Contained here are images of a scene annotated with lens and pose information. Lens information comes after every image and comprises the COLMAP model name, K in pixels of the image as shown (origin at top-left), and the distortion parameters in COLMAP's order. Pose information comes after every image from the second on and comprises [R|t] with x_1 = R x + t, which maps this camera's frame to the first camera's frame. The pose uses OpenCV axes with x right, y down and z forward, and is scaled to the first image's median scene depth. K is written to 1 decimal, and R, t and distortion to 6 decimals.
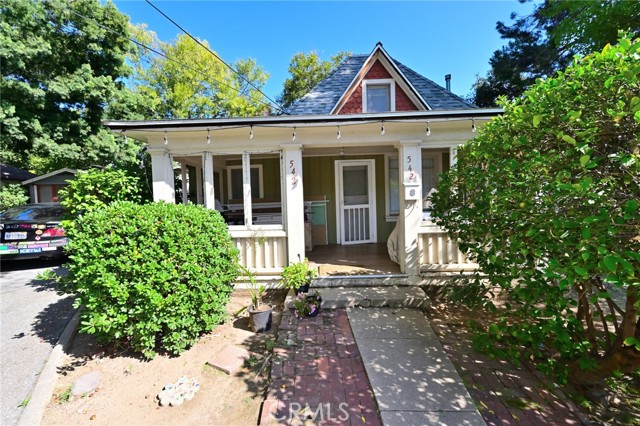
lens RADIAL K [[249.5, 0, 320.9], [0, 249.5, 216.3], [0, 0, 1]] dist [-0.000798, -0.000152]
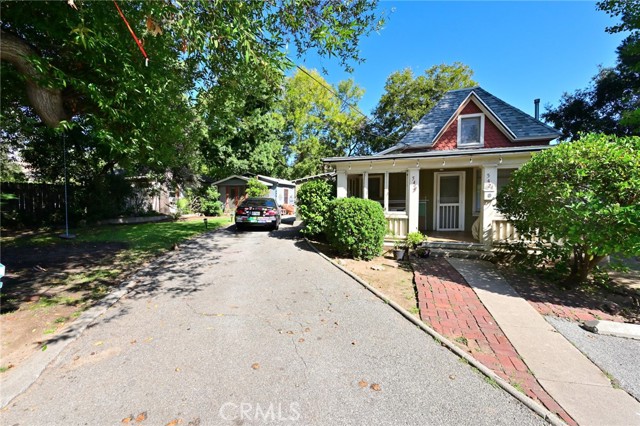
lens RADIAL K [[249.5, 0, 320.9], [0, 249.5, 216.3], [0, 0, 1]] dist [-0.000798, -0.000152]
pose [[0.953064, 0.045788, -0.299287, -0.150323], [-0.046929, 0.998893, 0.003378, 0.067194], [0.299110, 0.010826, 0.954157, -0.683674]]
